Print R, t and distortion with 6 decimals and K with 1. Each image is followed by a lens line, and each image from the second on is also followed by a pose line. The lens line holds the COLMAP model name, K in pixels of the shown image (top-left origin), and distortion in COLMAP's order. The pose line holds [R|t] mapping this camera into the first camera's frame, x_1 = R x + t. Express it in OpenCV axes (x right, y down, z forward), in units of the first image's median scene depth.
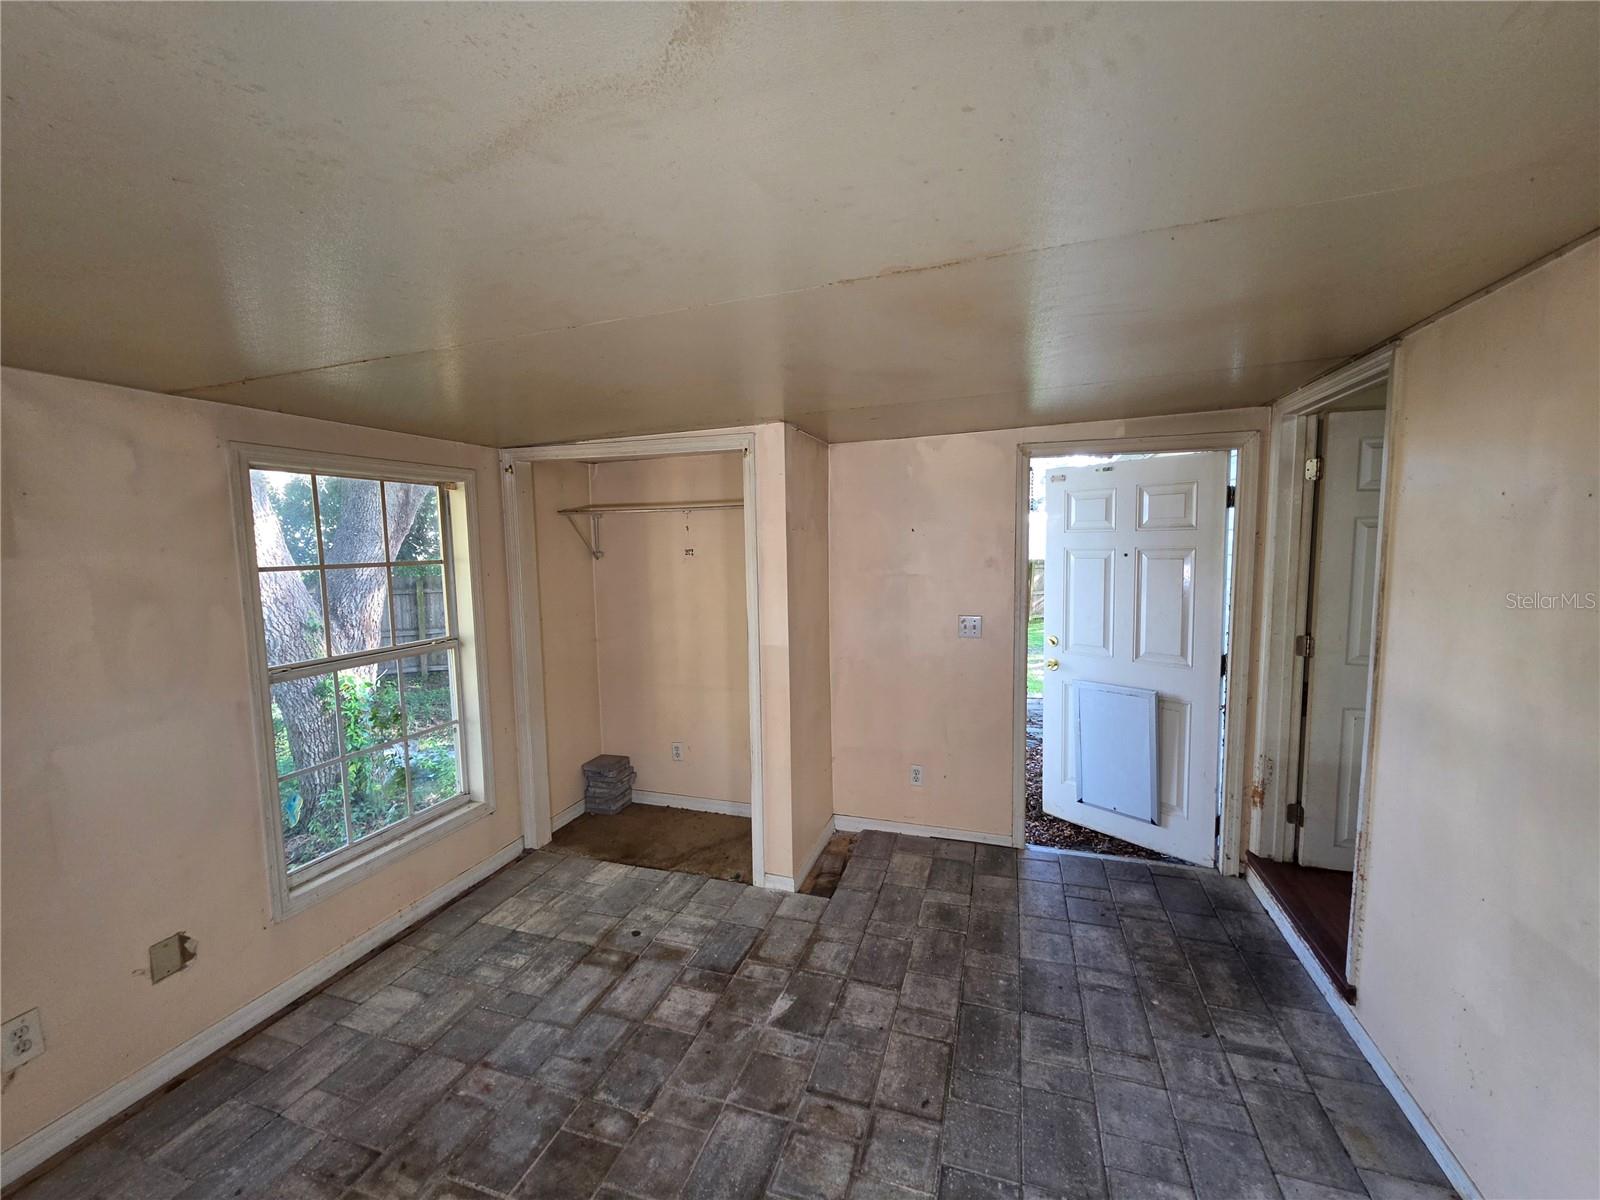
lens RADIAL K [[642.5, 0, 806.5], [0, 642.5, 596.7], [0, 0, 1]] dist [0.003869, -0.000632]
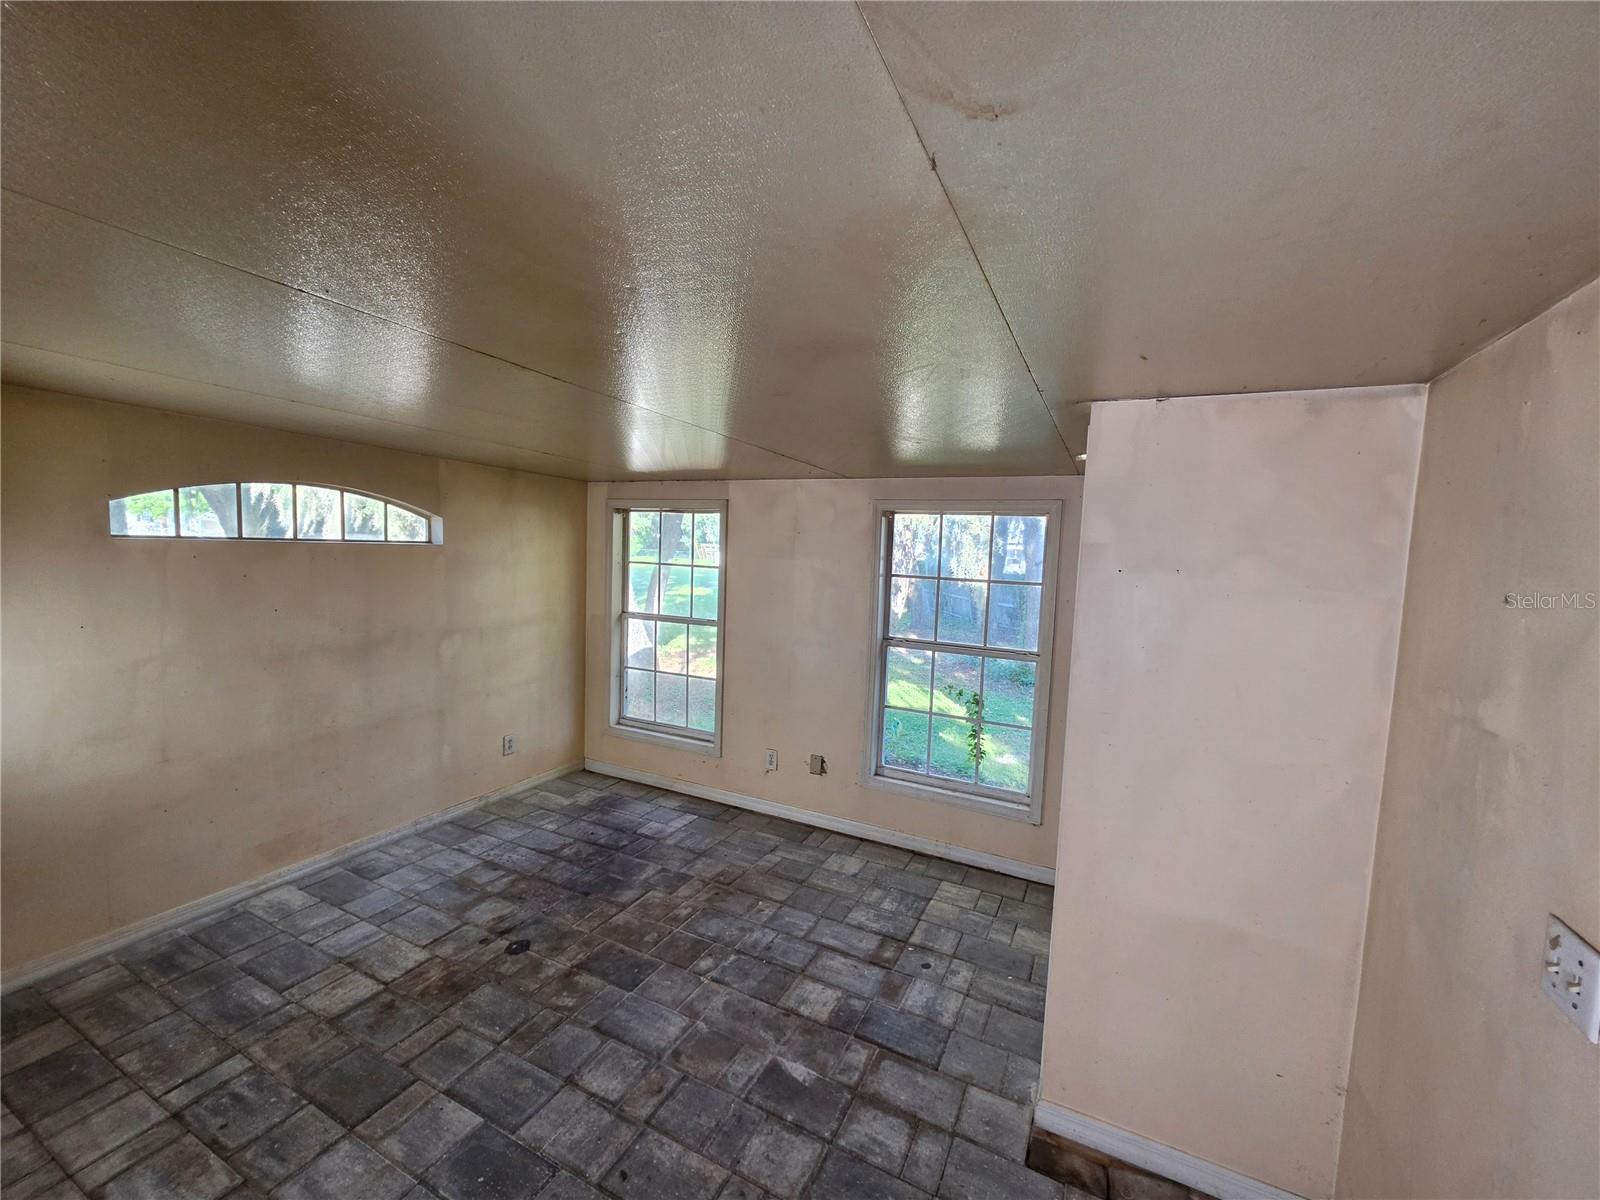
lens RADIAL K [[642.5, 0, 808.0], [0, 642.5, 602.0], [0, 0, 1]] dist [0.003869, -0.000632]
pose [[-0.139134, 0.100330, -0.985178, 0.850681], [-0.126599, 0.984889, 0.118180, -0.150803], [0.982148, 0.141166, -0.124330, 1.090304]]
